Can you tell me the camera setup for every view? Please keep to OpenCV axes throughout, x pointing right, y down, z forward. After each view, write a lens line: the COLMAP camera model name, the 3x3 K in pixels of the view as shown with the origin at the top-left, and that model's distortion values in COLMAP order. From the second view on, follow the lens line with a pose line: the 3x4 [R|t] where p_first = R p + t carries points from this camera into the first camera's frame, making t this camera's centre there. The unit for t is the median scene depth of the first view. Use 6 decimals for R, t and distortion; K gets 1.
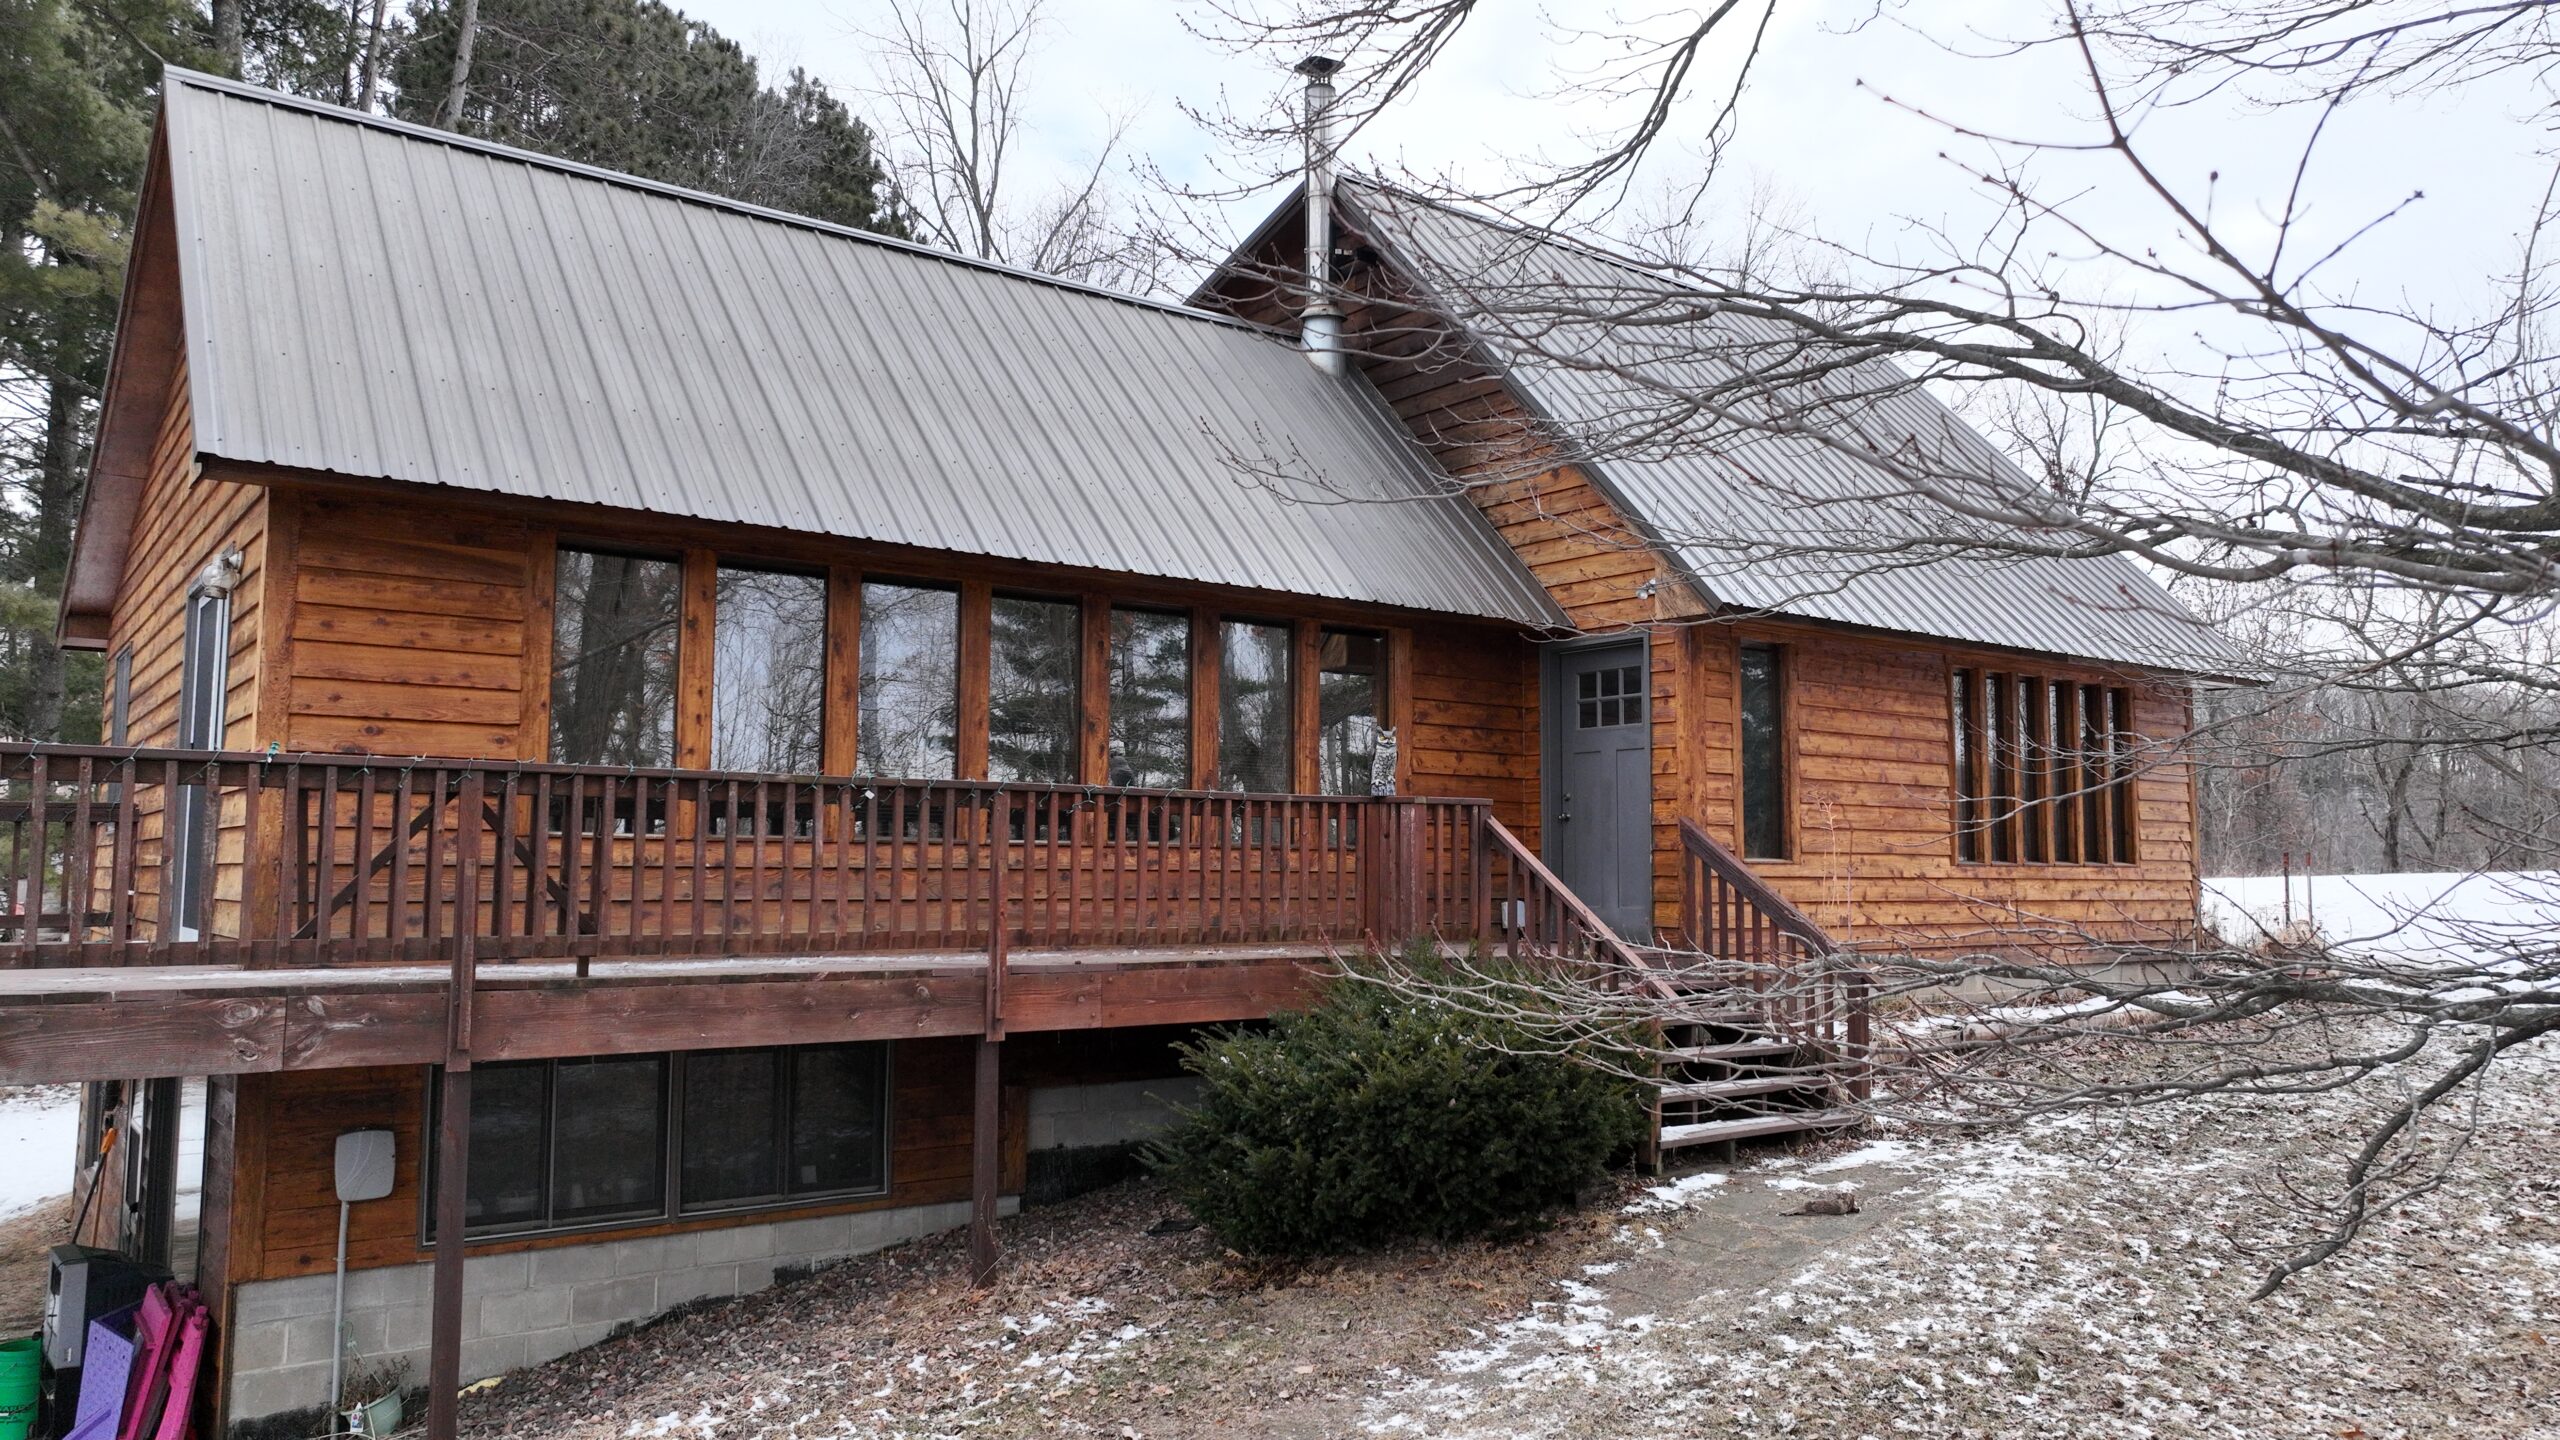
lens RADIAL K [[1804.7, 0, 1281.4], [0, 1804.7, 725.4], [0, 0, 1]] dist [-0.003425, 0.021090]
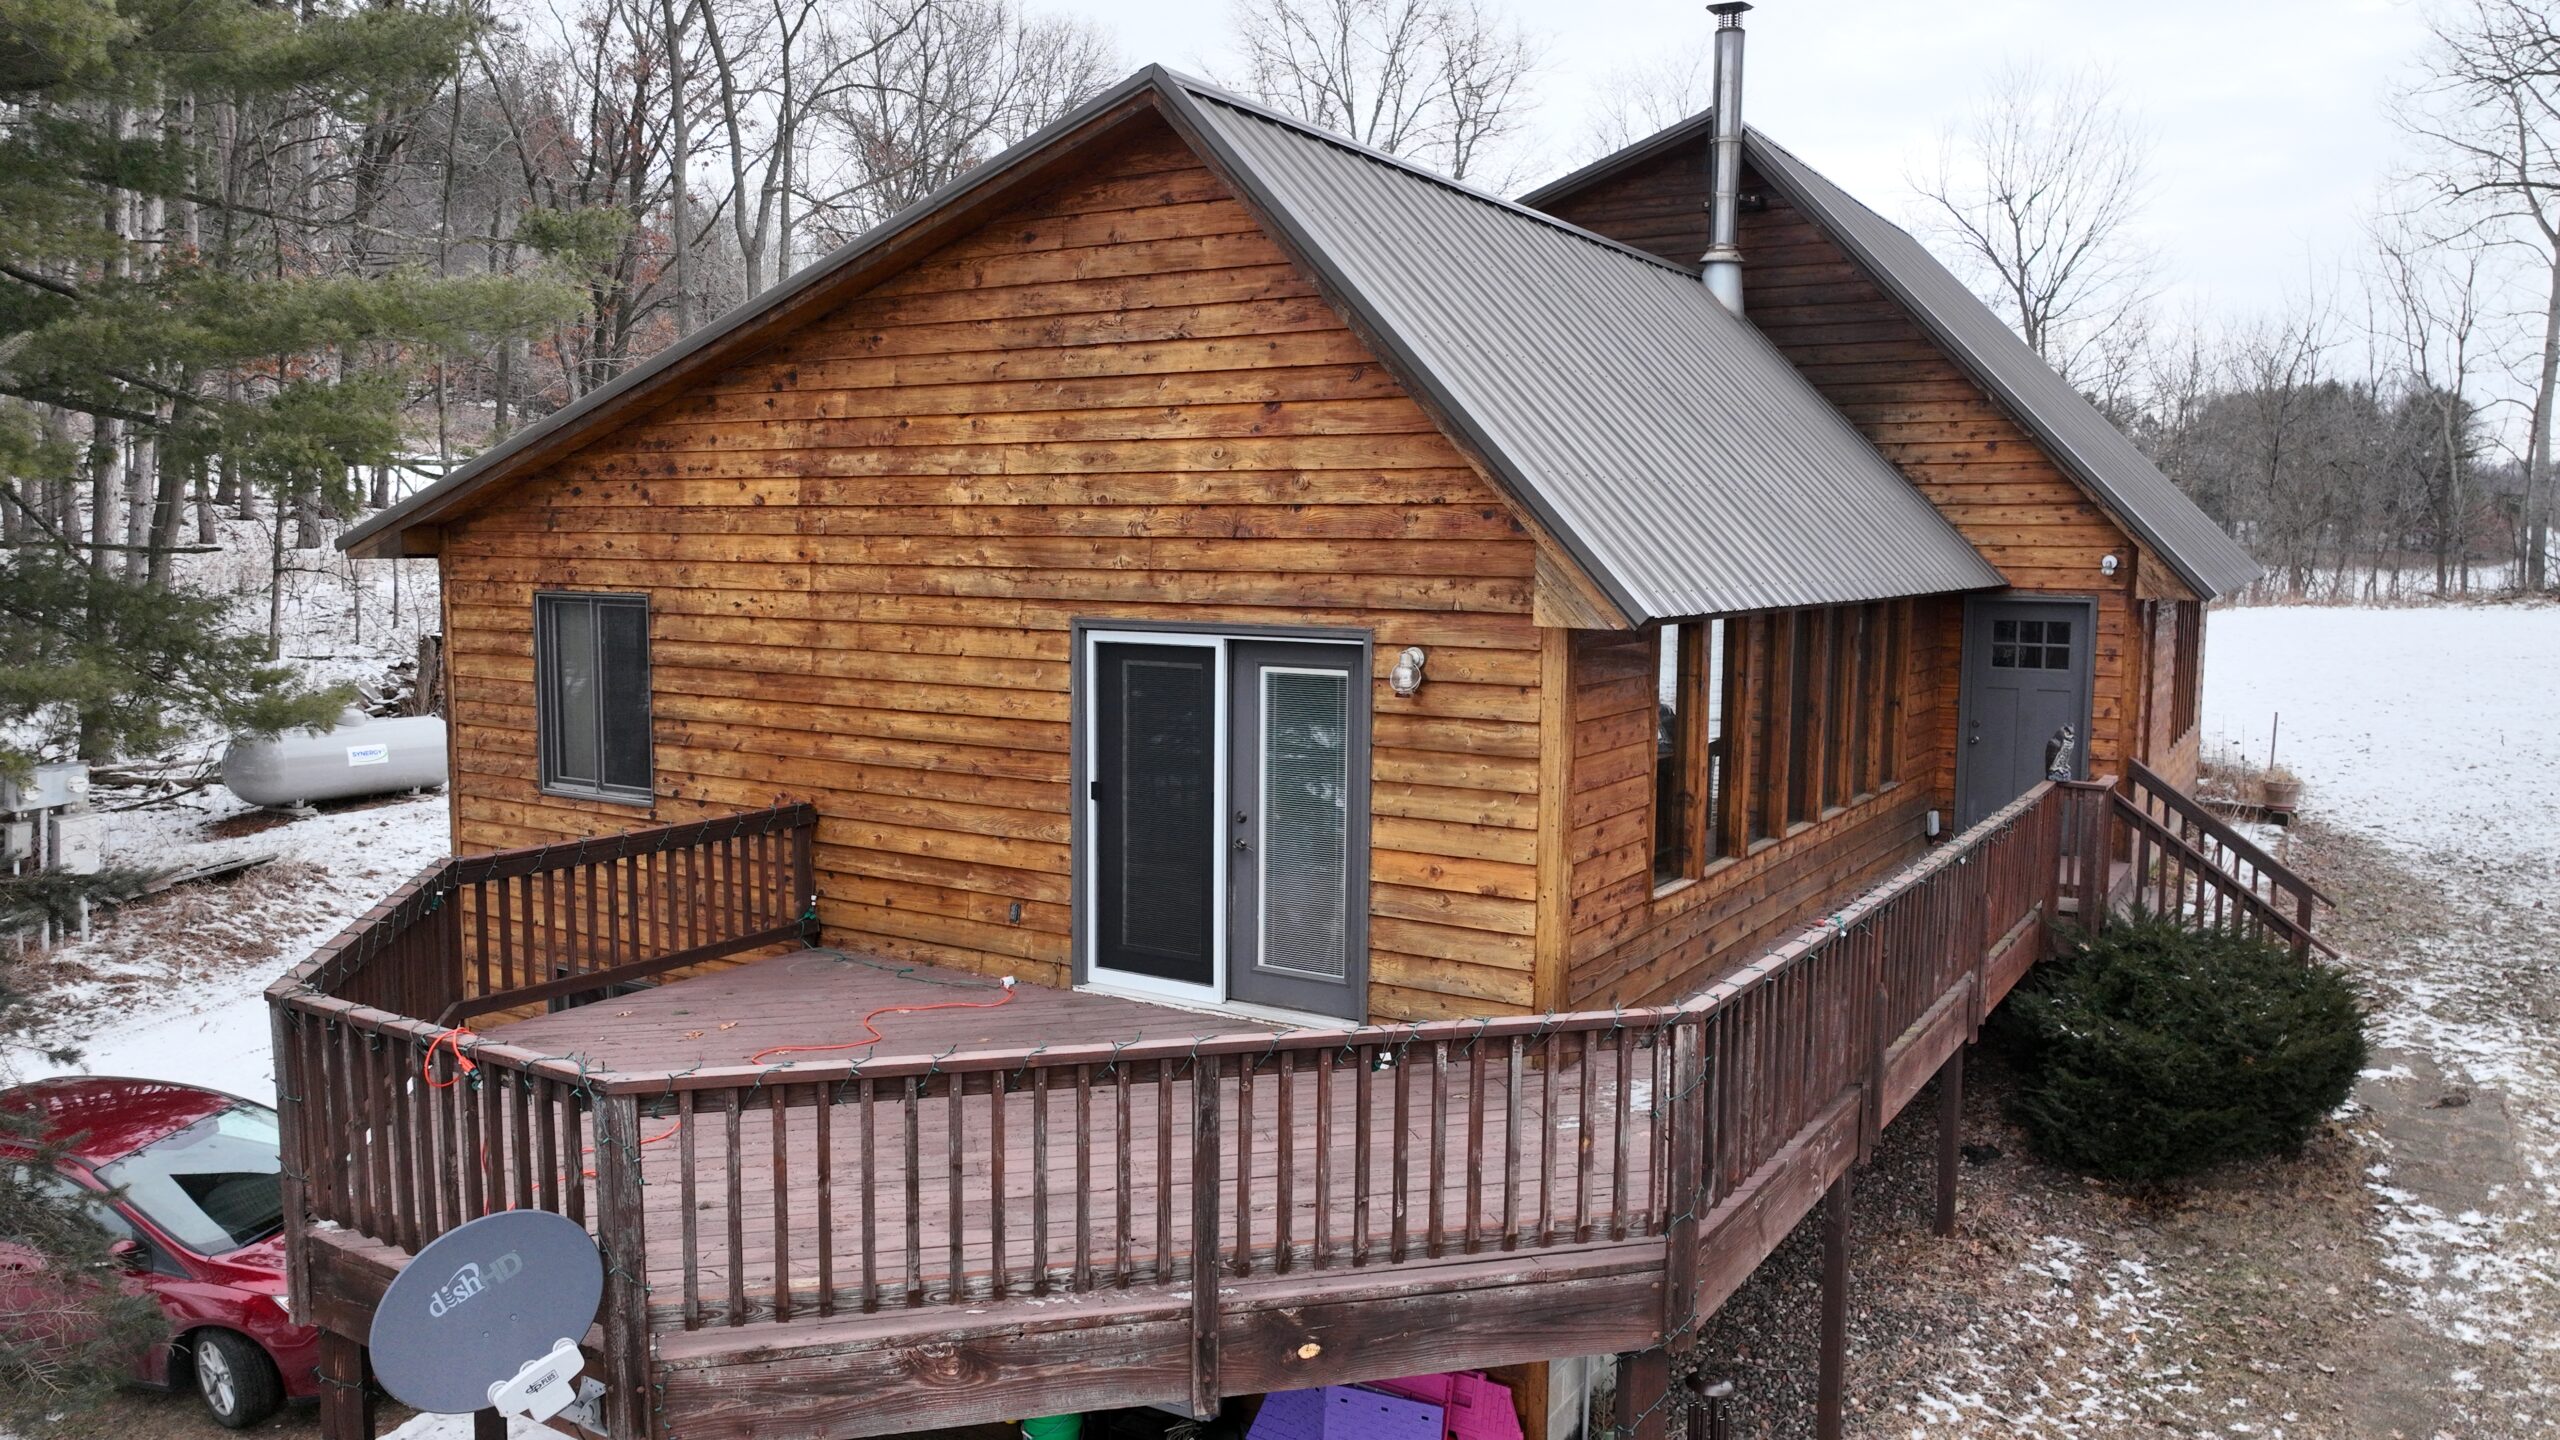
lens RADIAL K [[1804.7, 0, 1281.4], [0, 1804.7, 725.4], [0, 0, 1]] dist [-0.003425, 0.021090]
pose [[0.932625, -0.036245, 0.359021, -0.929399], [-0.032830, 0.982293, 0.184450, -0.217896], [-0.359349, -0.183809, 0.914922, 0.099600]]
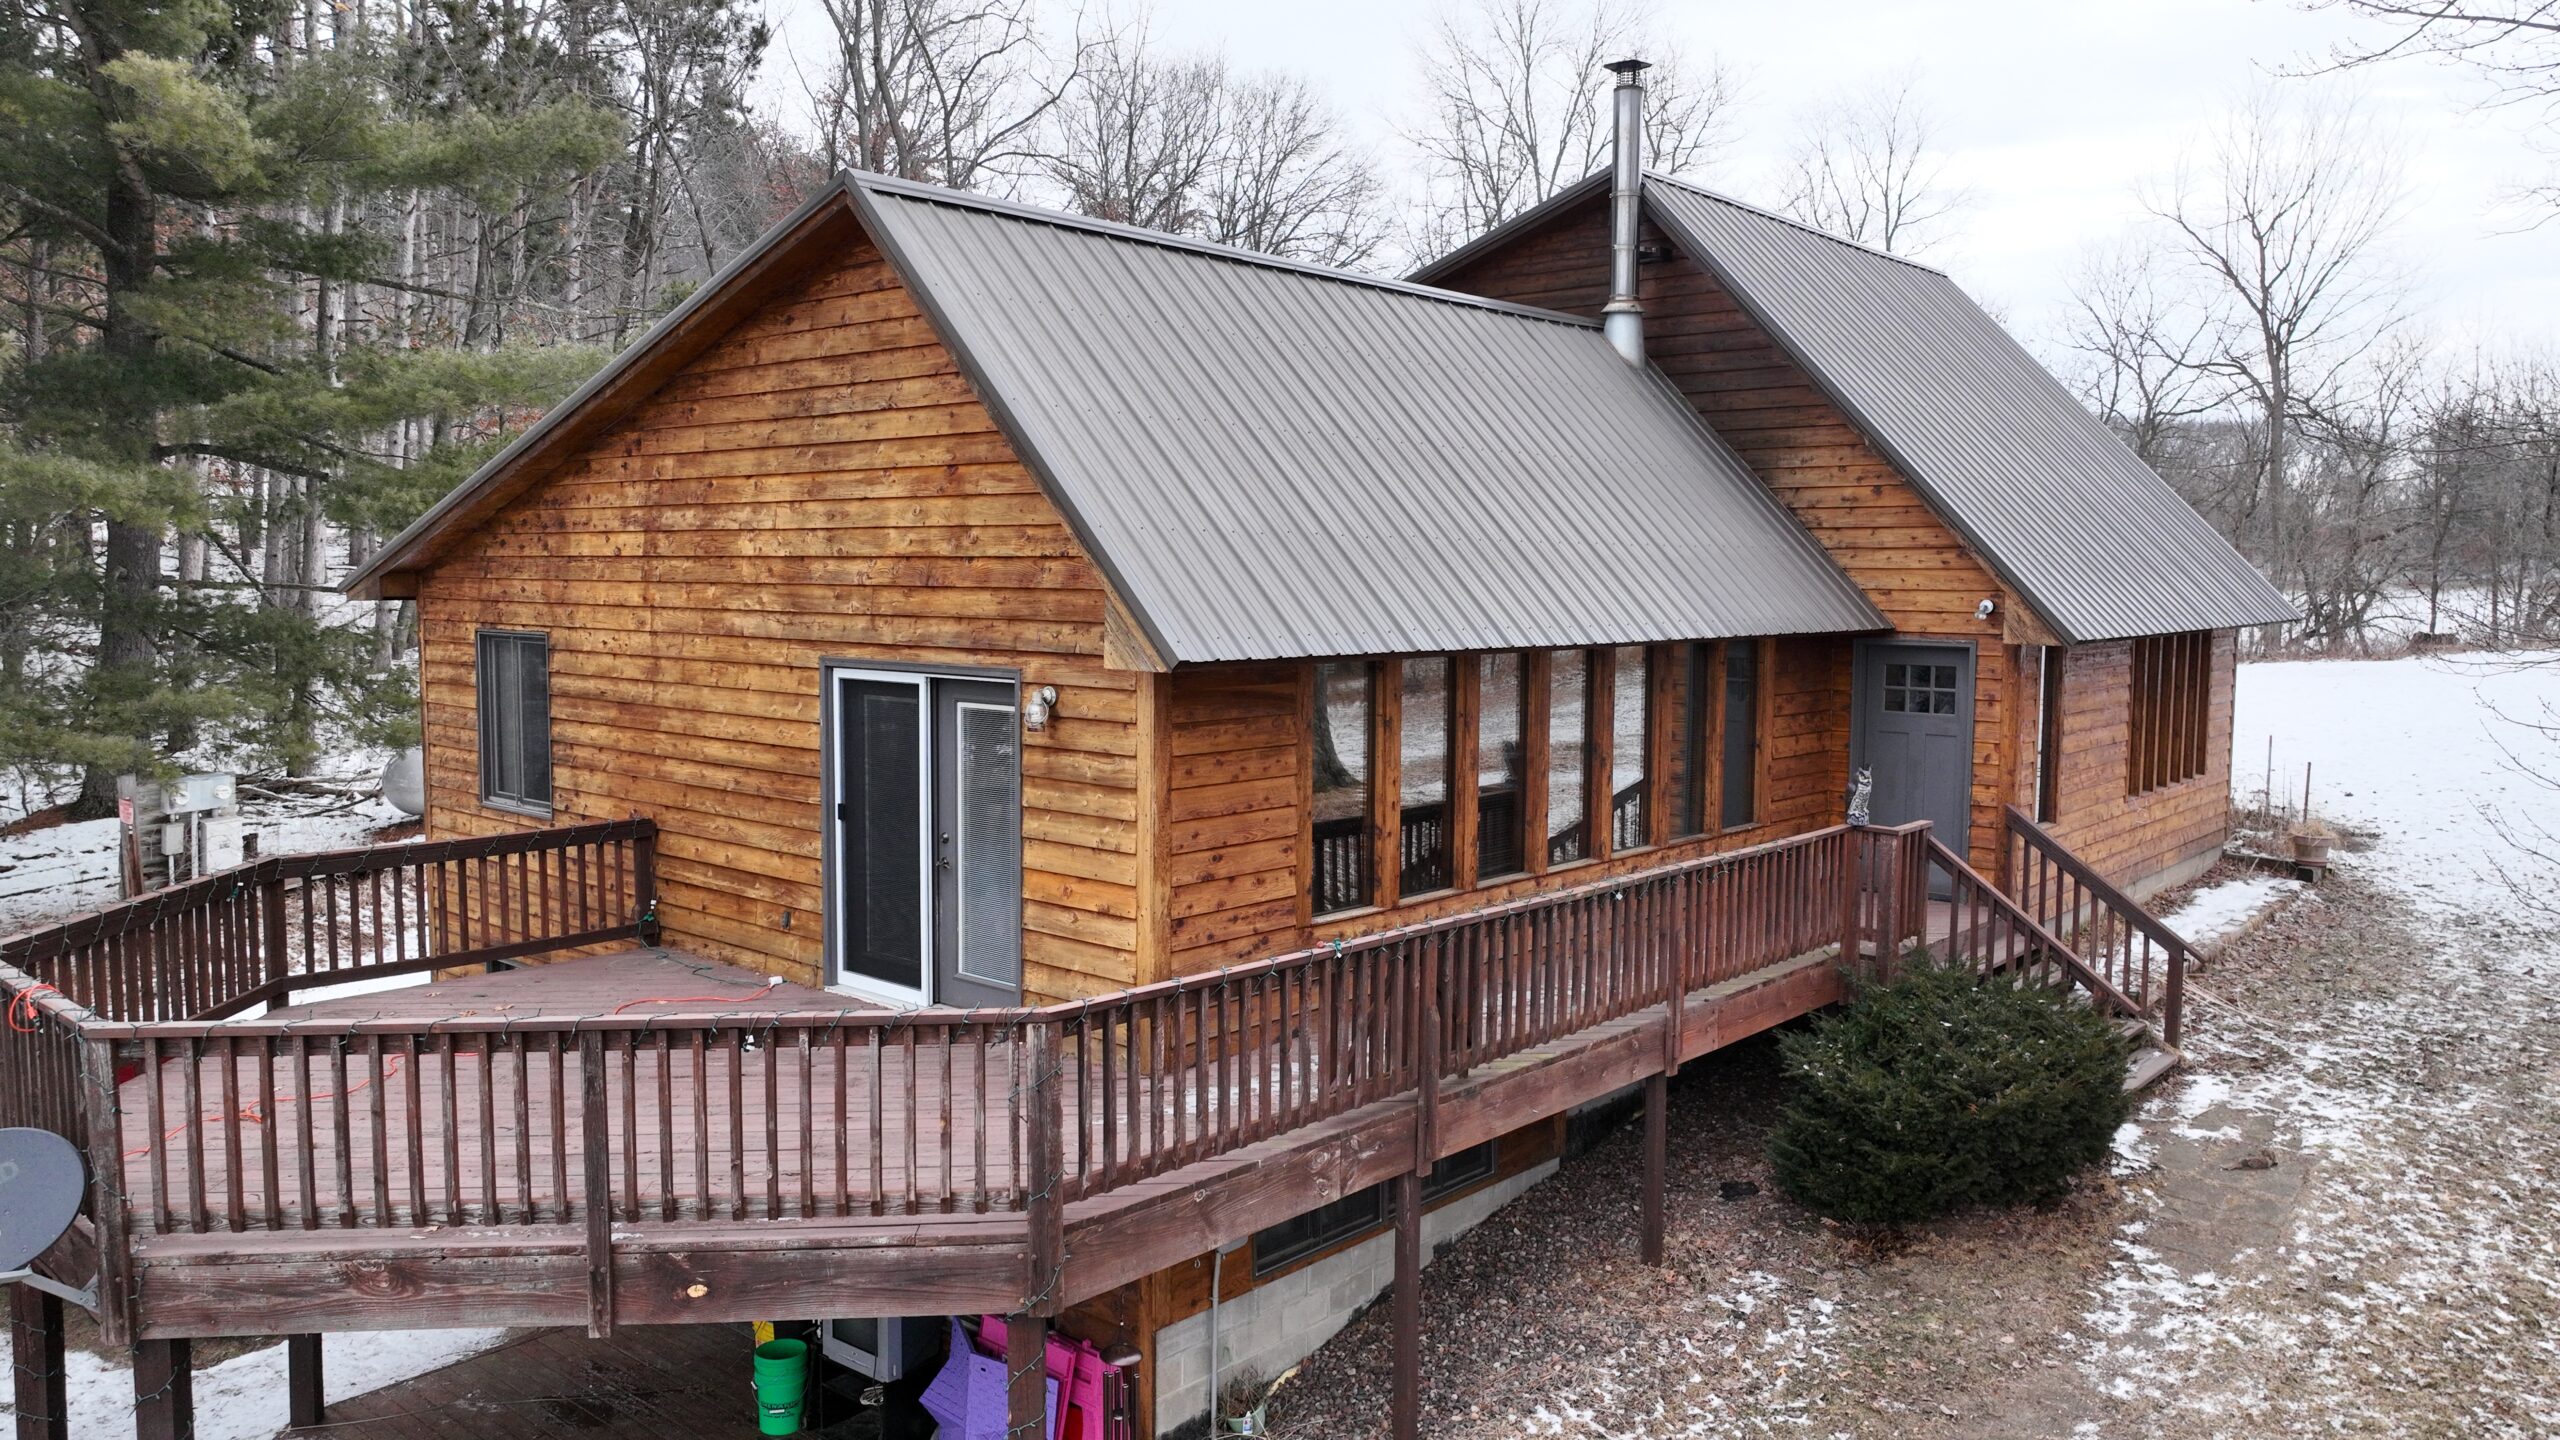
lens RADIAL K [[1805.0, 0, 1285.3], [0, 1805.0, 722.8], [0, 0, 1]] dist [0.003740, 0.002569]
pose [[0.979723, -0.016192, 0.199704, -0.606667], [-0.018086, 0.985513, 0.168634, -0.243031], [-0.199541, -0.168826, 0.965236, -0.086586]]
